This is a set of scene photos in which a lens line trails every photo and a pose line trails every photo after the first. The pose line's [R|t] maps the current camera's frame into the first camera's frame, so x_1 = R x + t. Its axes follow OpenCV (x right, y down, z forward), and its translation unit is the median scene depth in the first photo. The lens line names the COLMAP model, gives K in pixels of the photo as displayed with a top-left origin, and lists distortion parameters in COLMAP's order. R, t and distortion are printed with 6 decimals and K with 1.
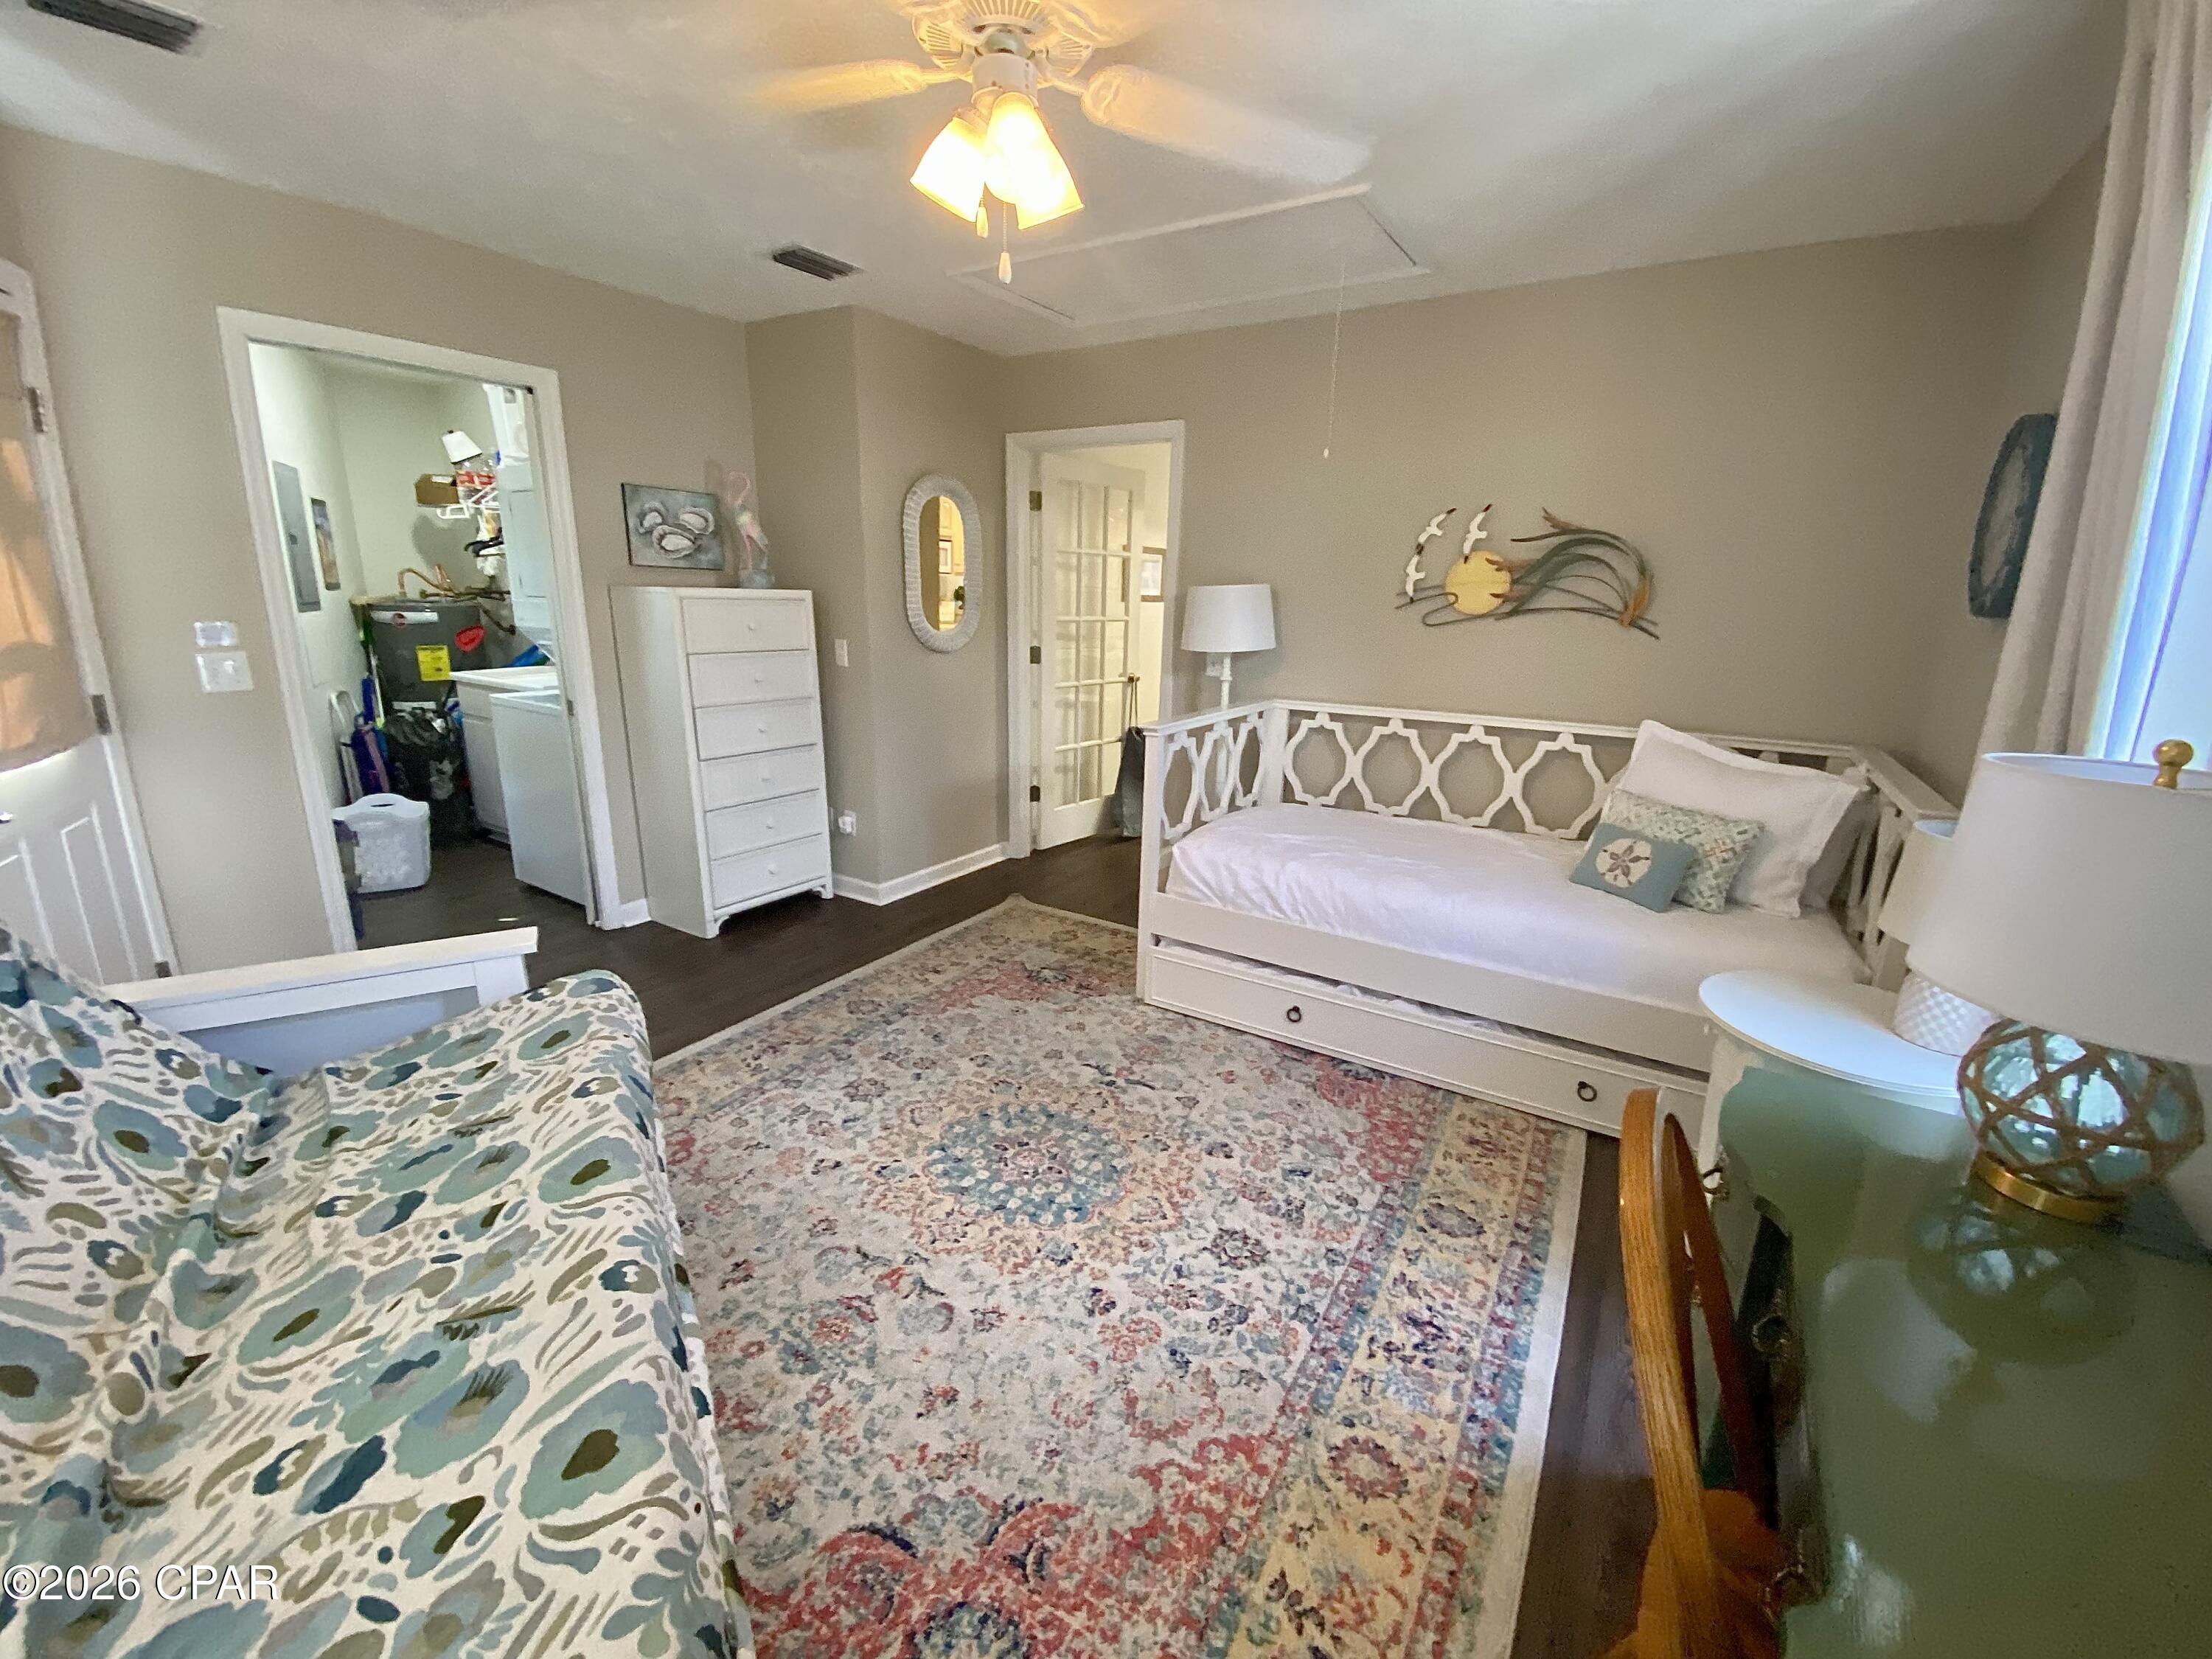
lens RADIAL K [[907.3, 0, 1107.1], [0, 907.3, 813.4], [0, 0, 1]] dist [-0.001419, -0.000106]
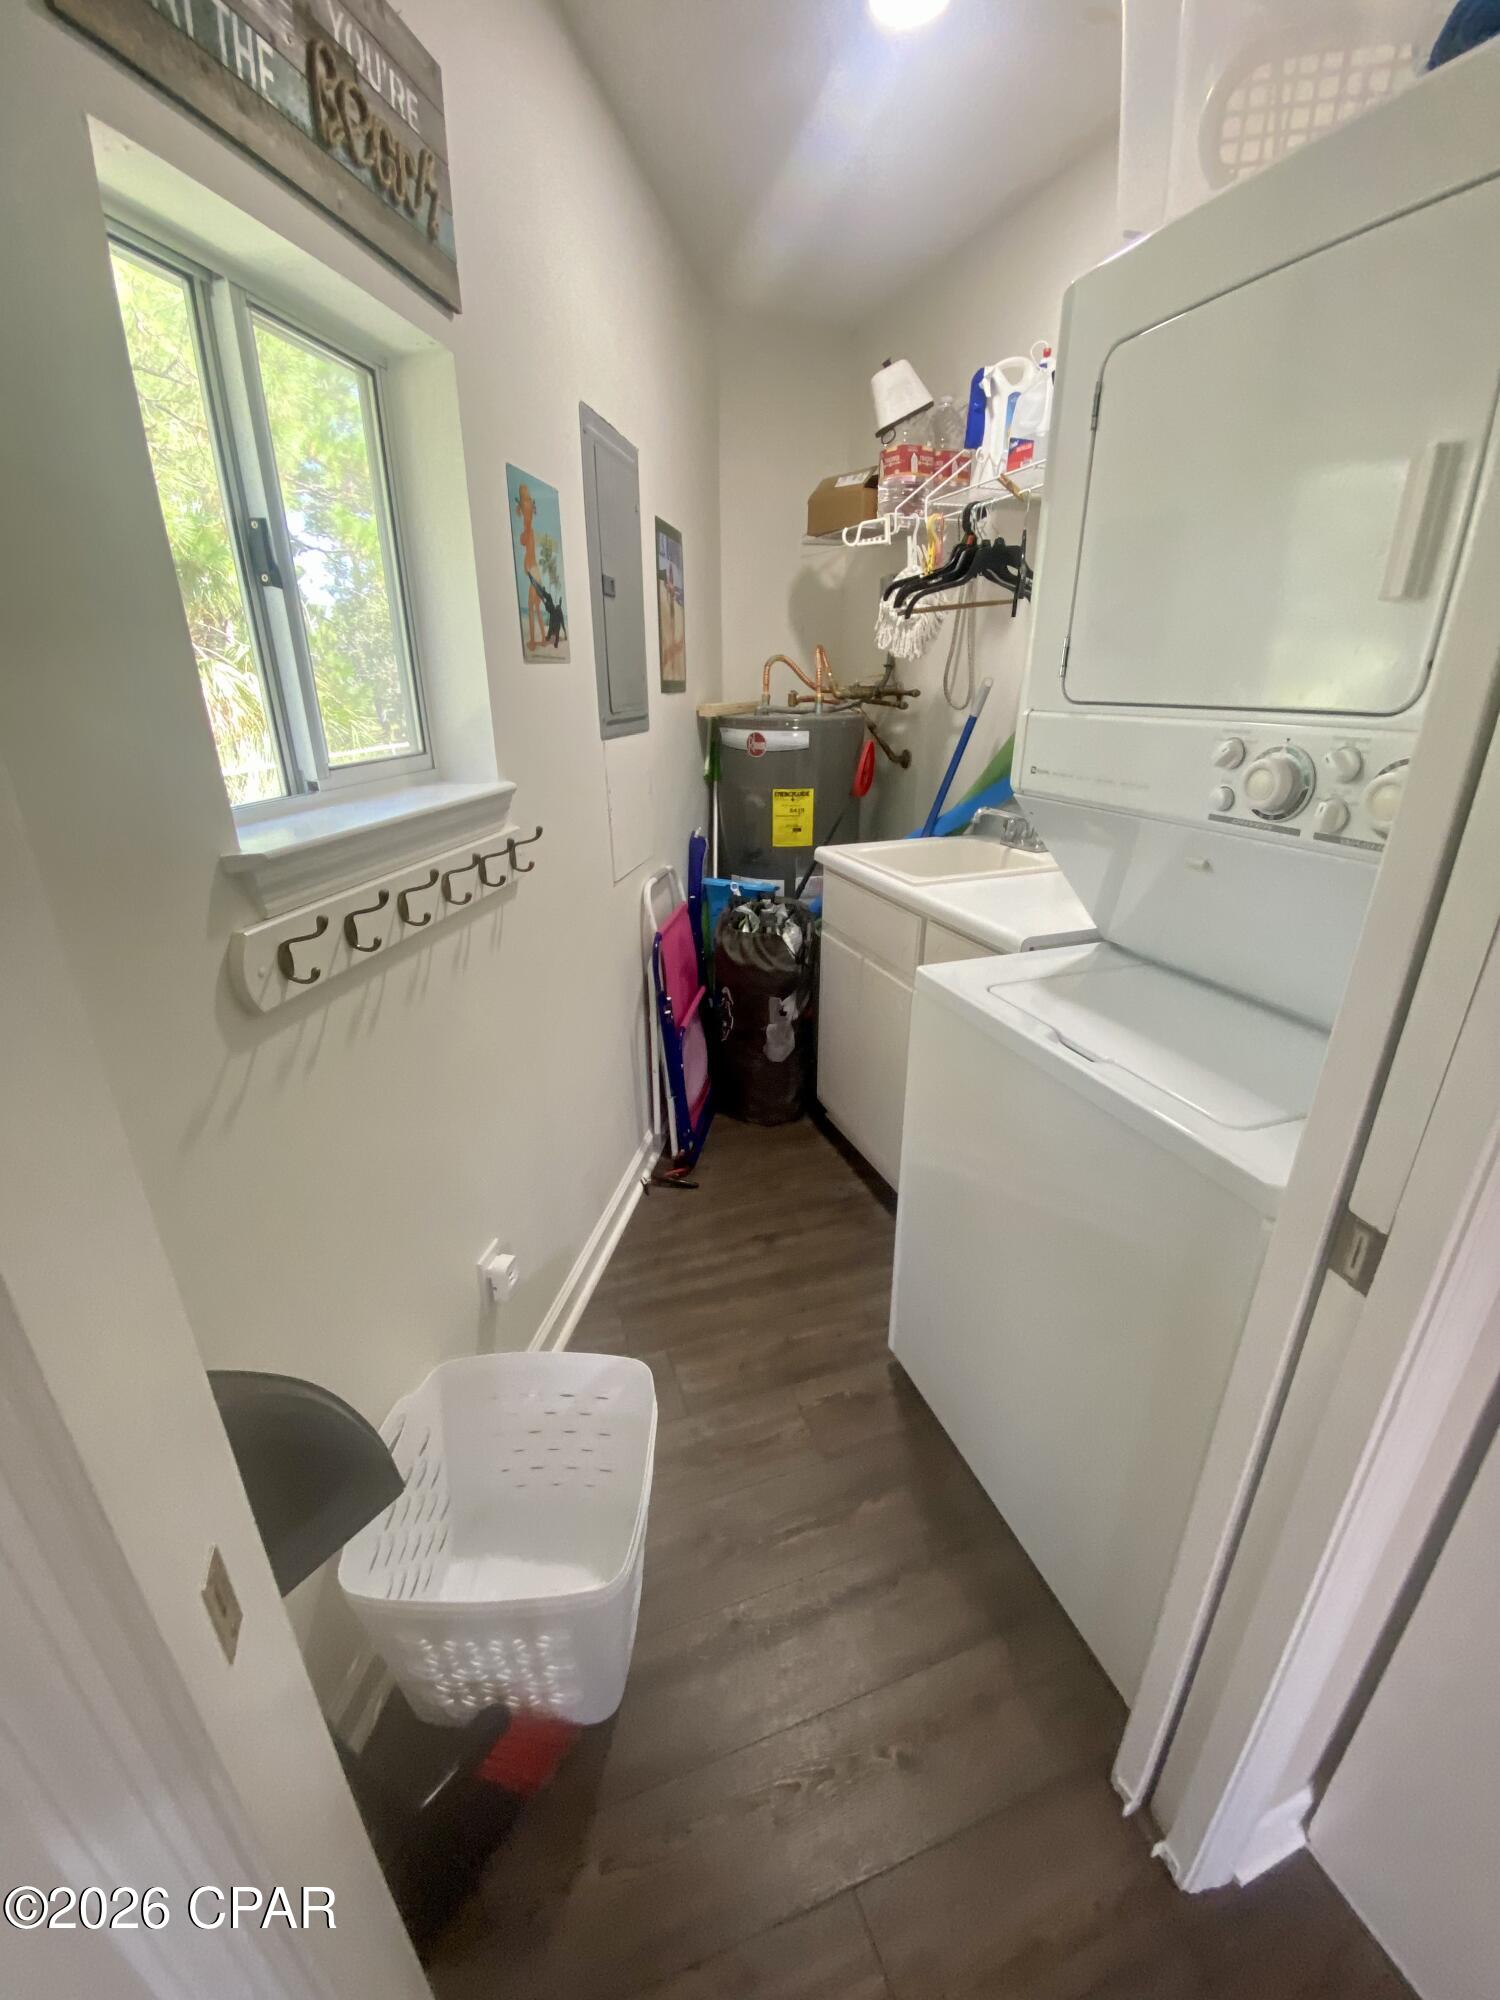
lens RADIAL K [[820.3, 0, 751.1], [0, 820.3, 1008.8], [0, 0, 1]] dist [-0.001419, -0.000106]
pose [[0.791275, 0.207310, -0.575244, -0.433099], [-0.129790, 0.976279, 0.173304, -0.135494], [0.597526, -0.062470, 0.799412, 0.550331]]
